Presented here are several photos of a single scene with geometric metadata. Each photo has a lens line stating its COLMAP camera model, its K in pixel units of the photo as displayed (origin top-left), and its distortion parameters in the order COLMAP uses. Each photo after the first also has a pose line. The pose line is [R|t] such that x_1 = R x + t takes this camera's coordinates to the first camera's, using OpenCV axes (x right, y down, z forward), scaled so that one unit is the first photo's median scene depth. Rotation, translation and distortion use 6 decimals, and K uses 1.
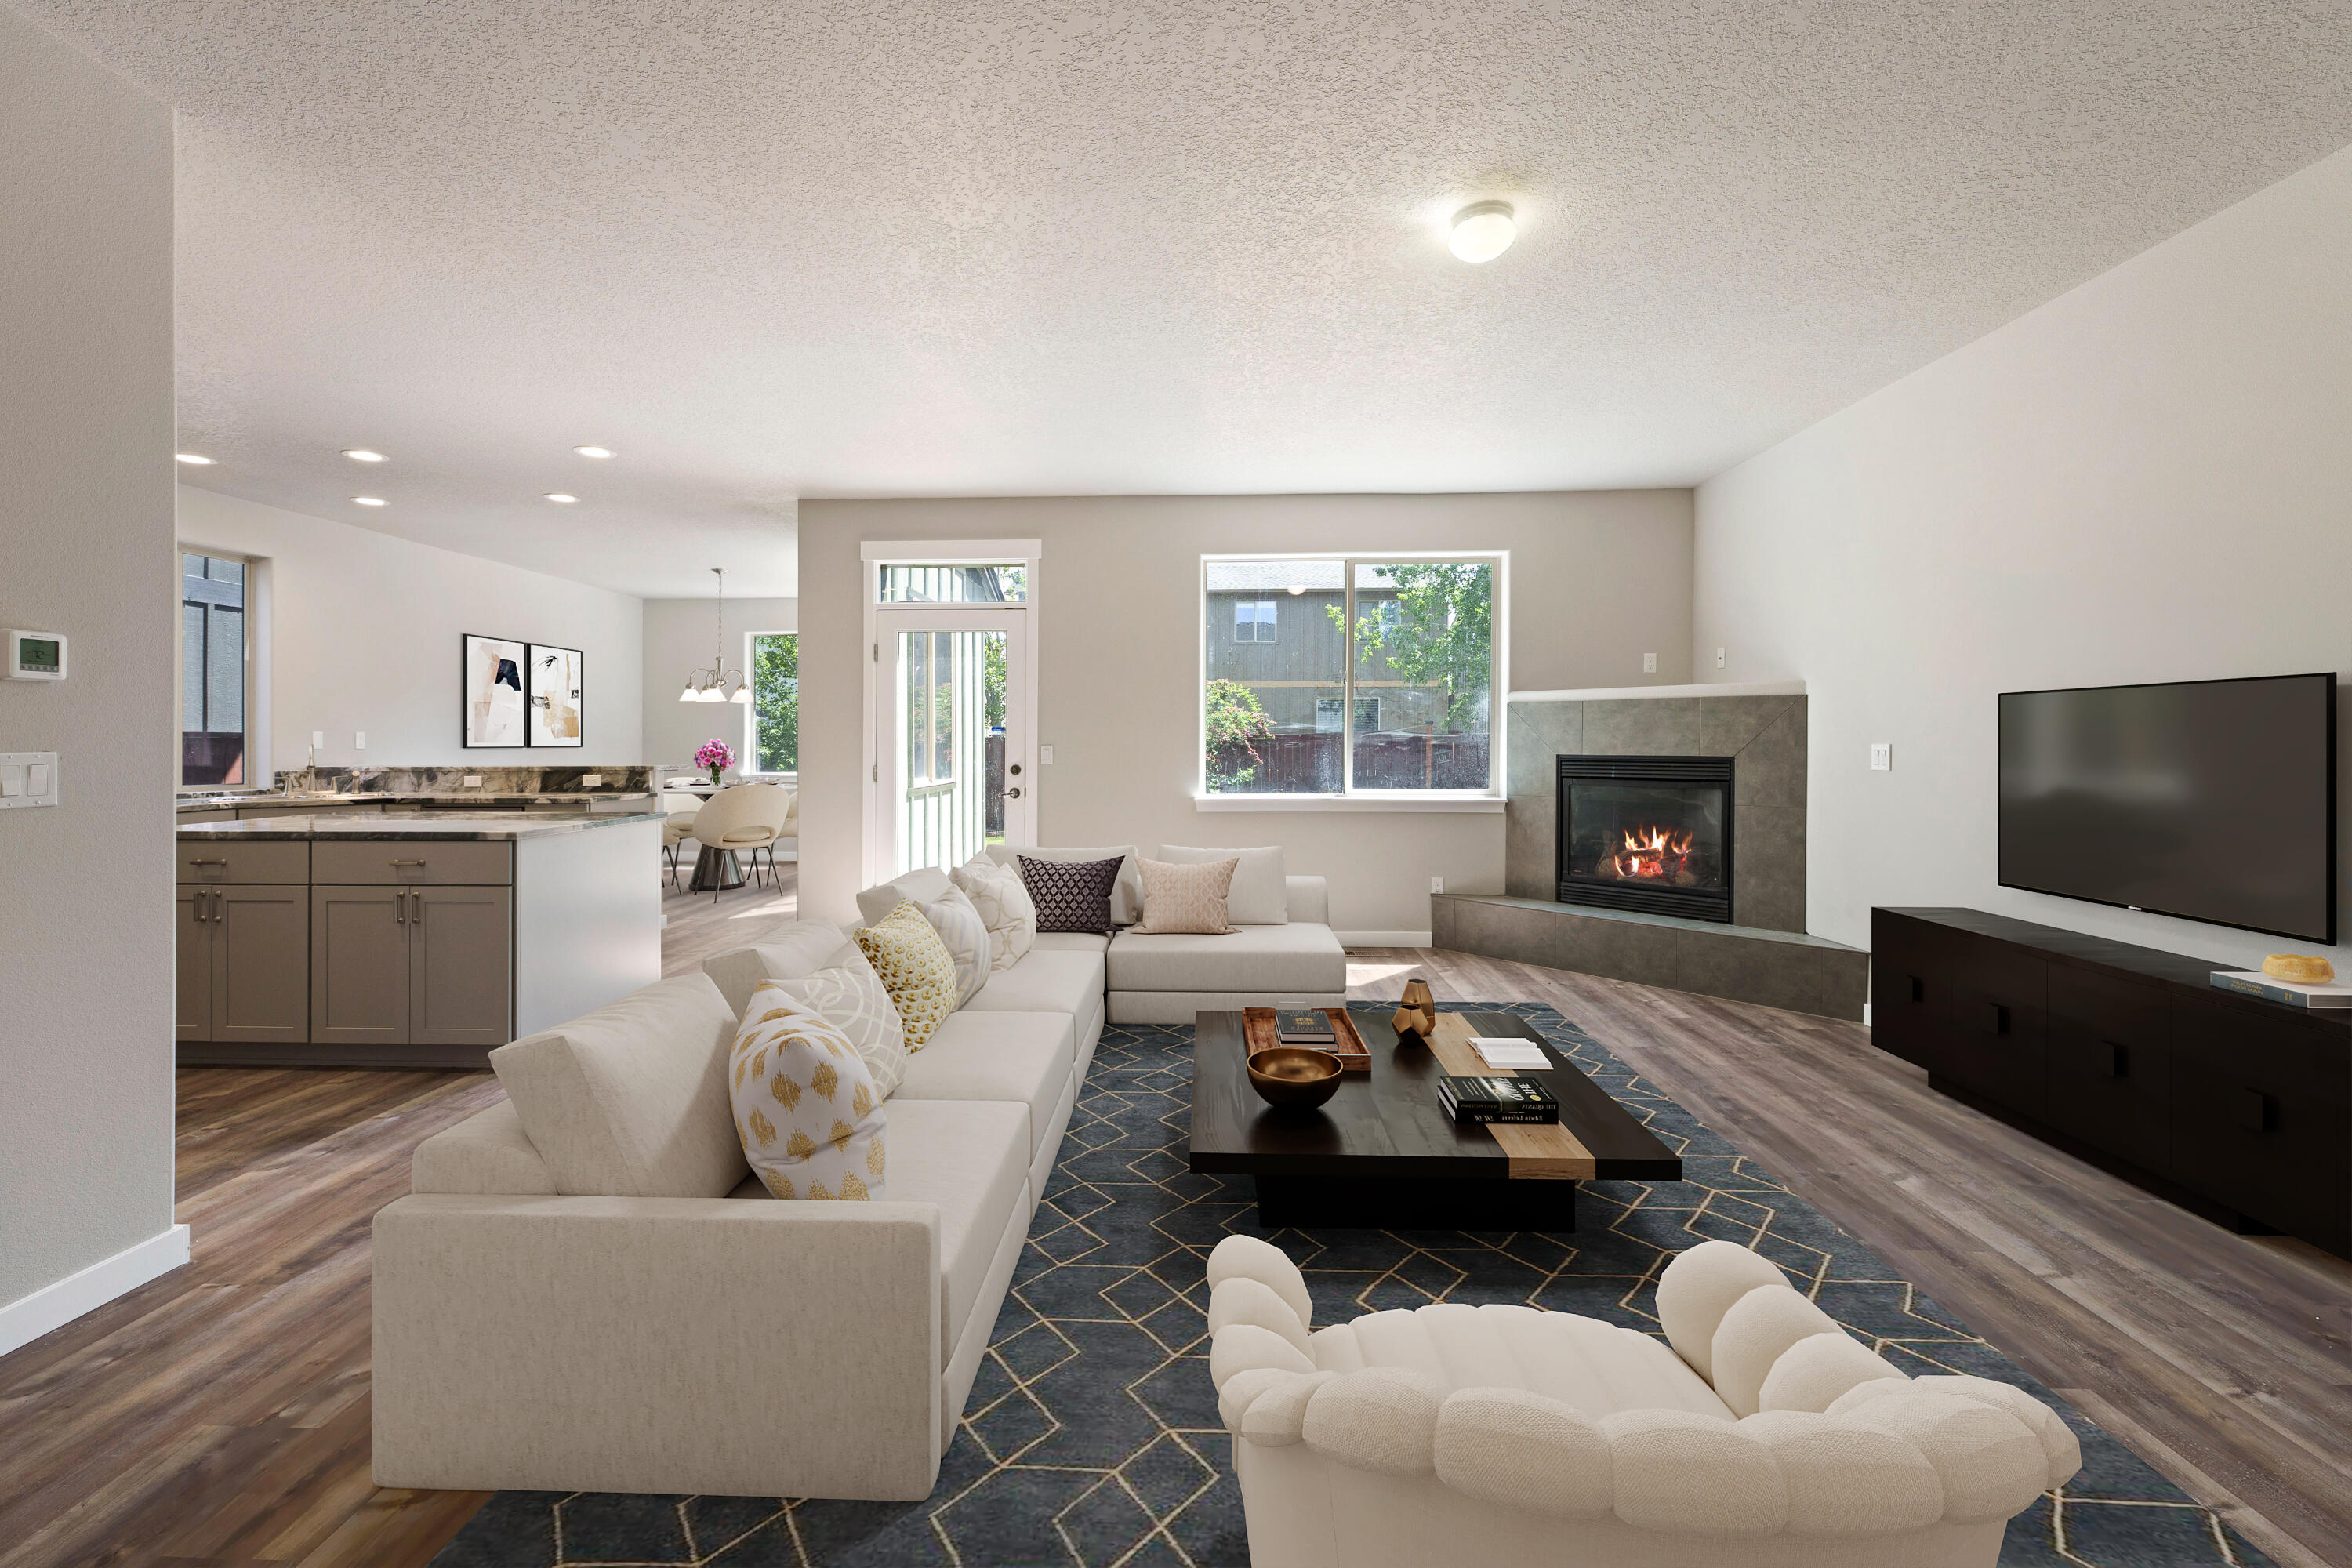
lens RADIAL K [[961.9, 0, 1178.5], [0, 961.9, 743.3], [0, 0, 1]] dist [0.002089, 0.000027]
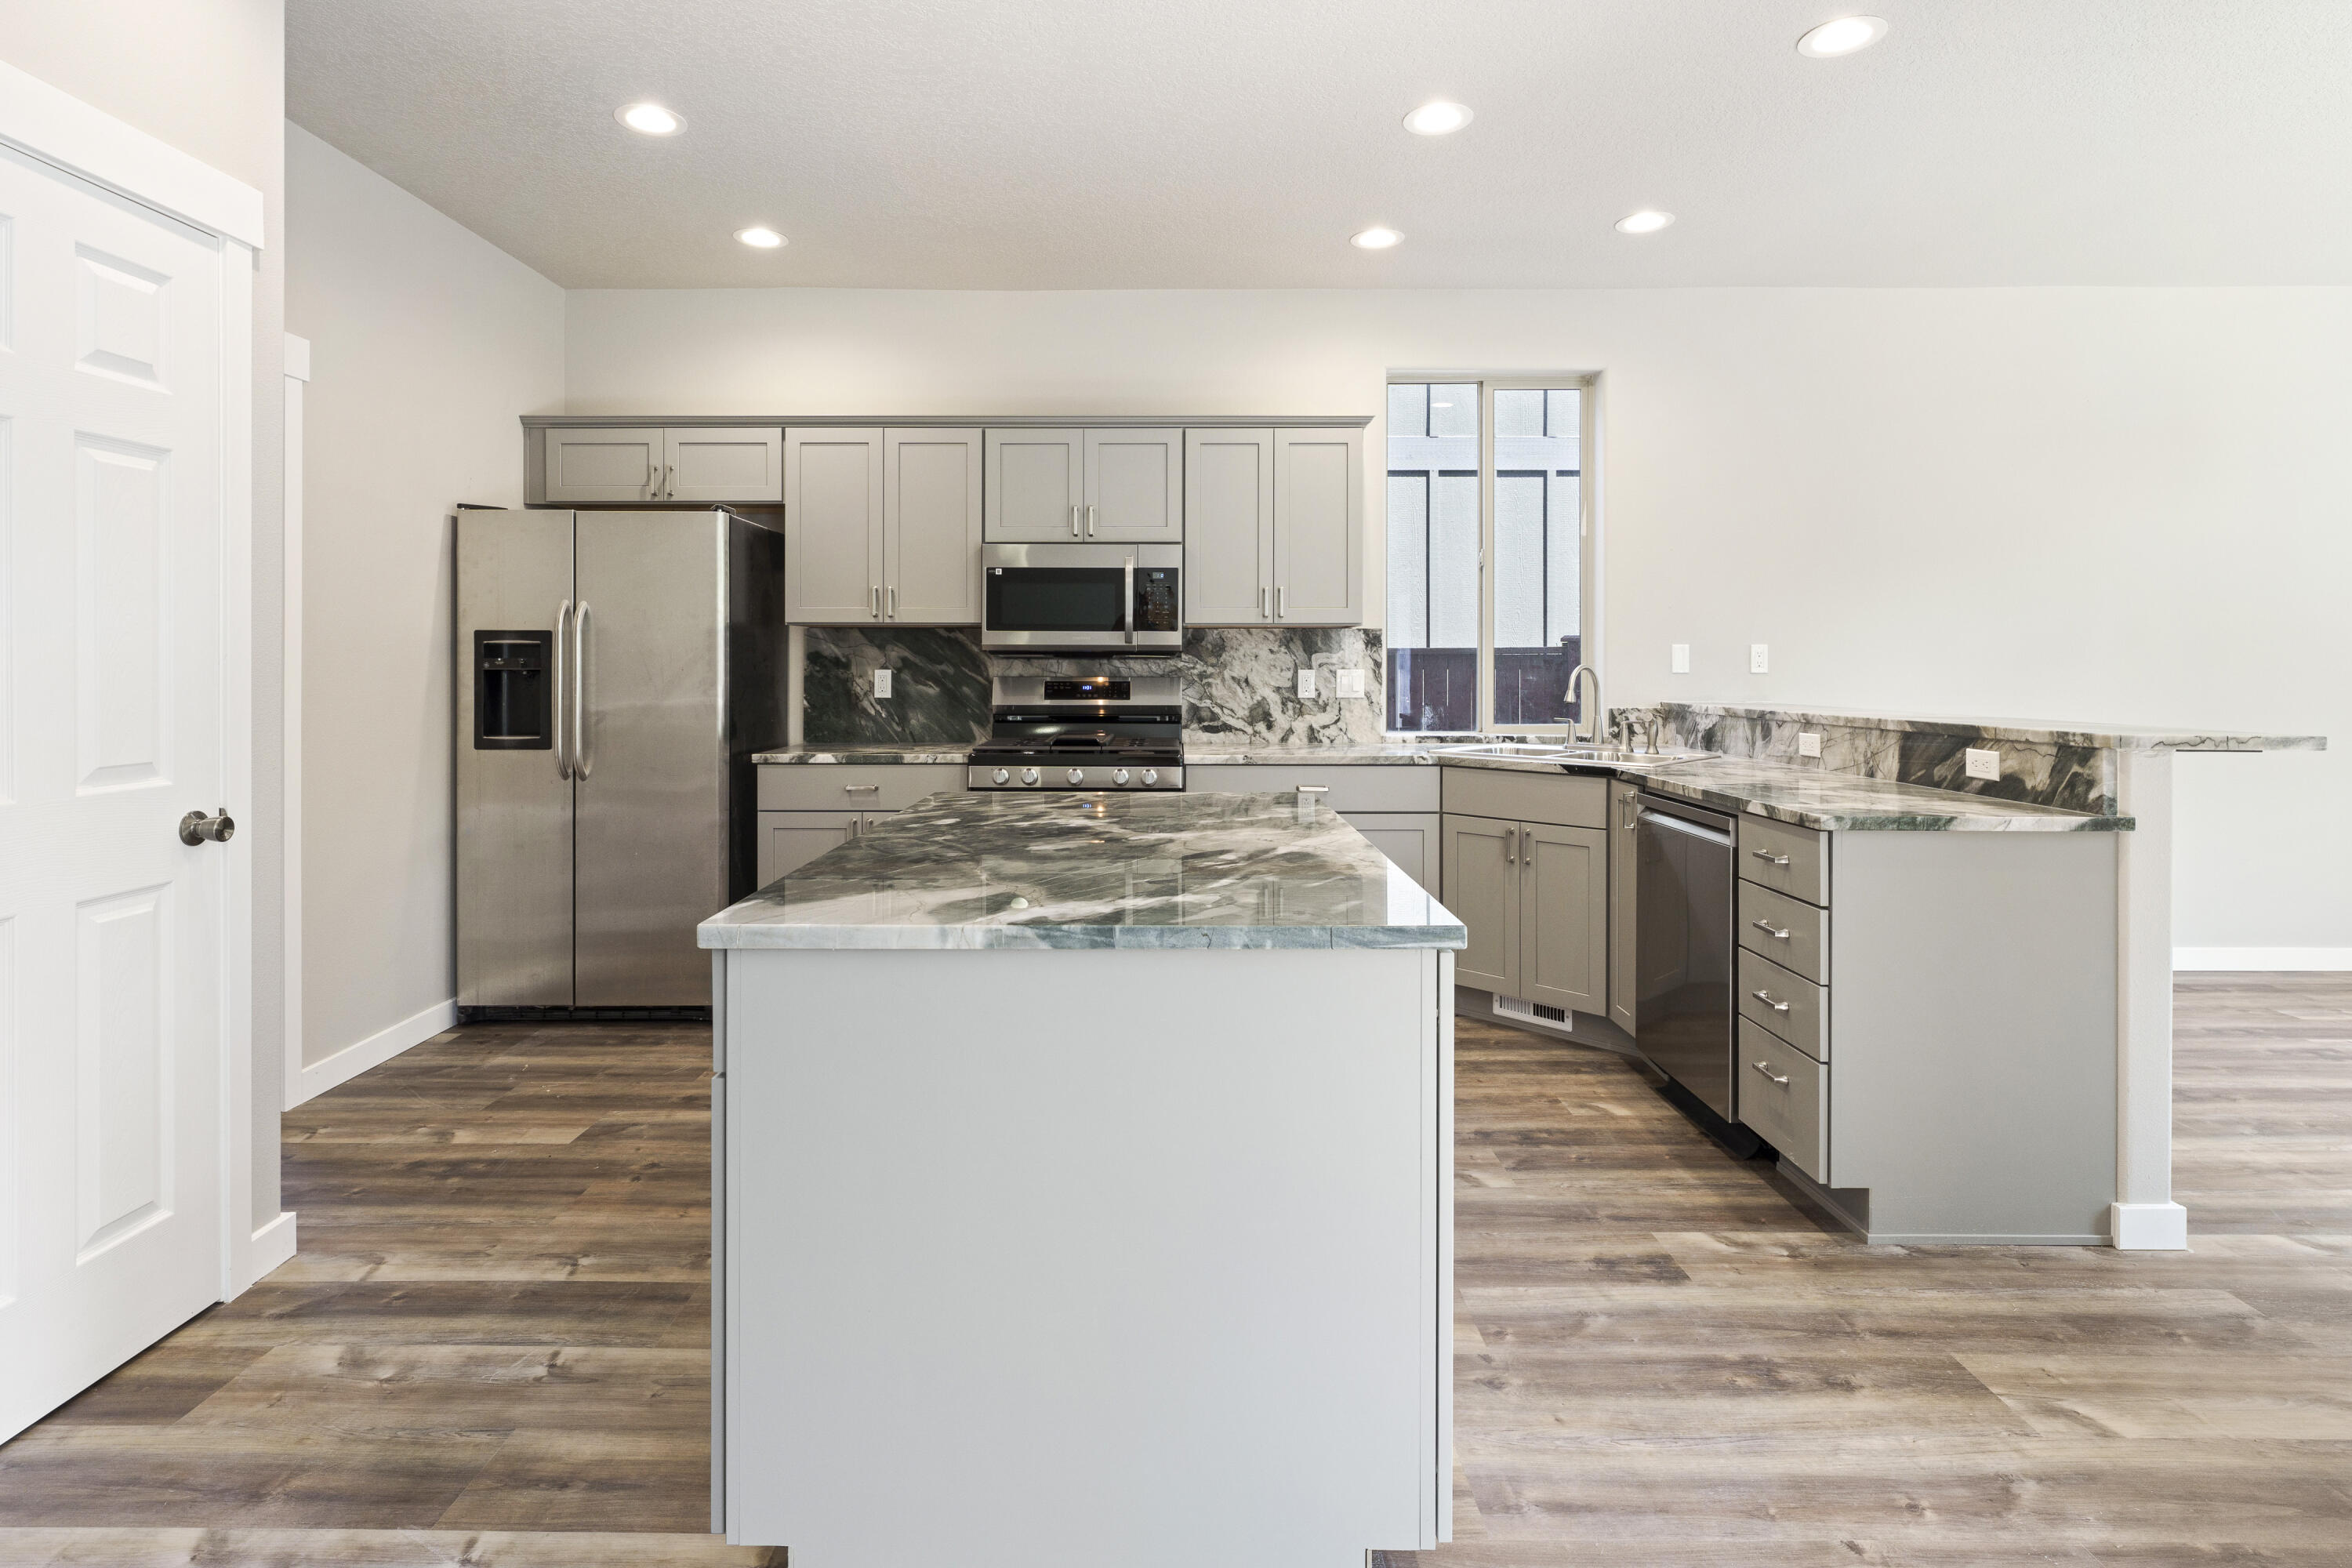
lens RADIAL K [[1213.0, 0, 1180.9], [0, 1213.0, 666.2], [0, 0, 1]] dist [0.000660, -0.000155]
pose [[0.034817, 0.004096, -0.999385, -0.161863], [-0.001352, 0.999991, 0.004052, -0.001141], [0.999393, 0.001210, 0.034822, 0.738267]]
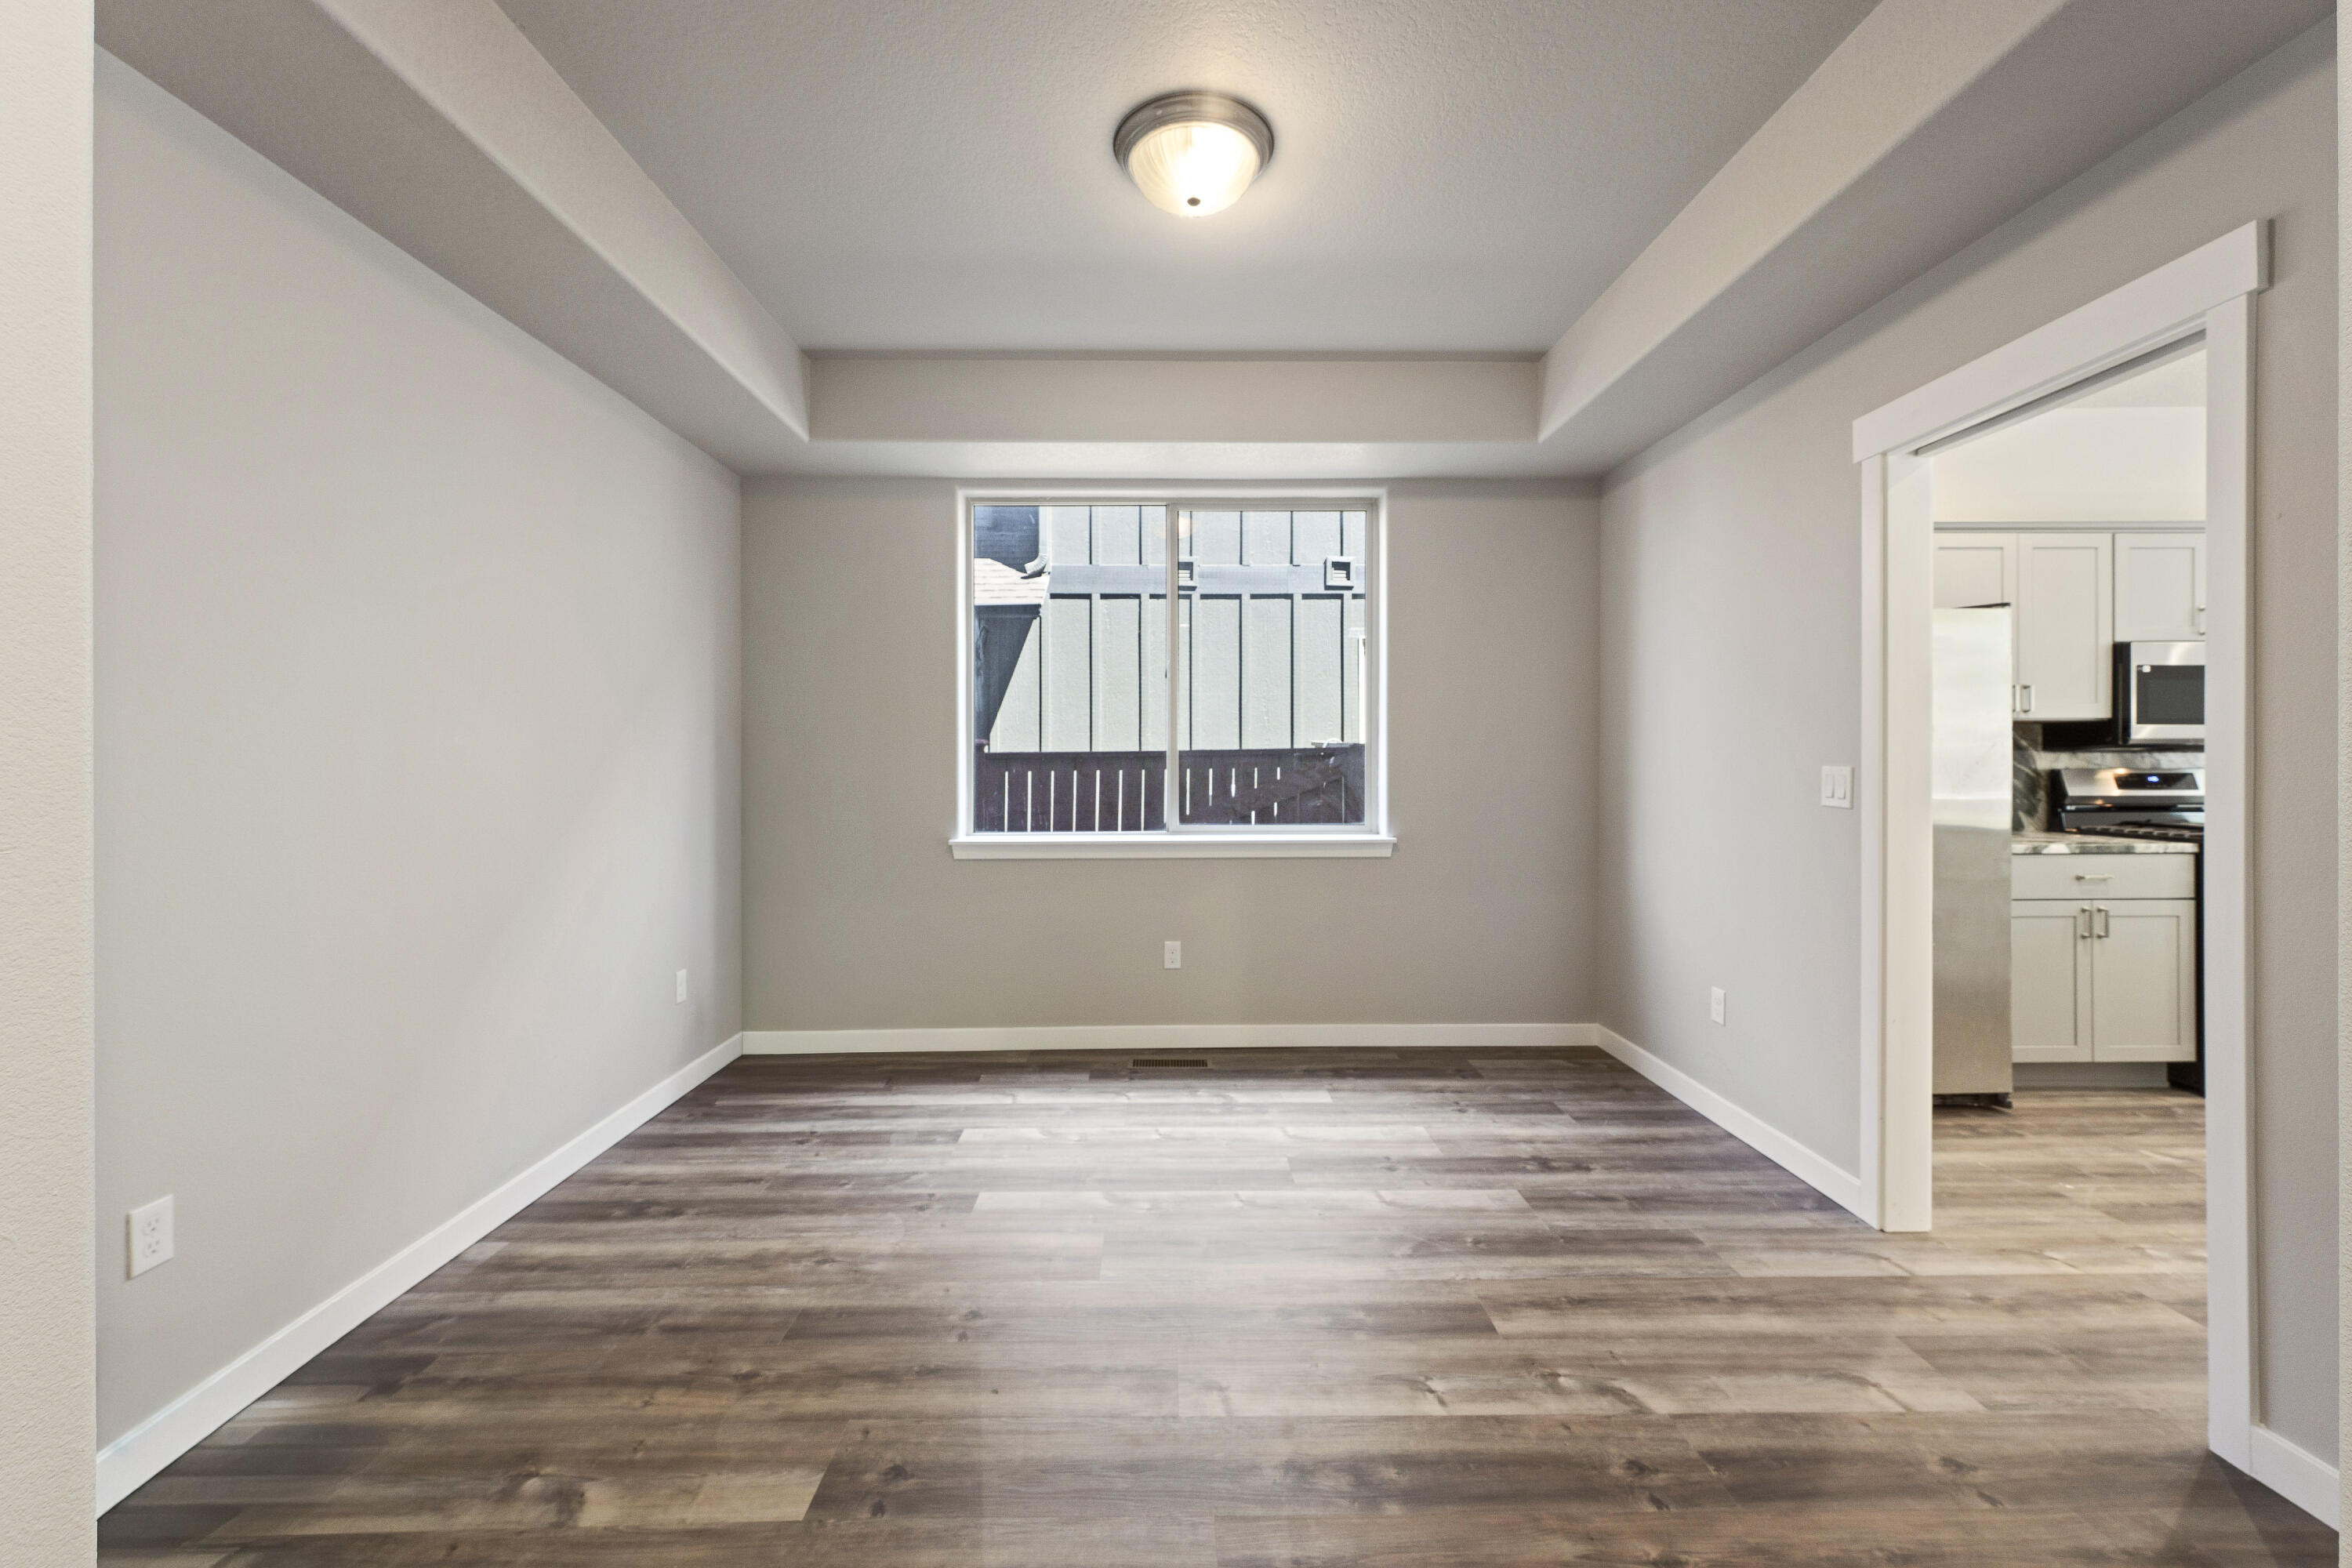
lens RADIAL K [[940.3, 0, 1175.7], [0, 940.3, 758.4], [0, 0, 1]] dist [0.000125, -0.000080]
pose [[0.056752, -0.000403, -0.998388, -0.352776], [0.003585, 0.999994, -0.000199, -0.000481], [0.998382, -0.003568, 0.056753, -0.057531]]
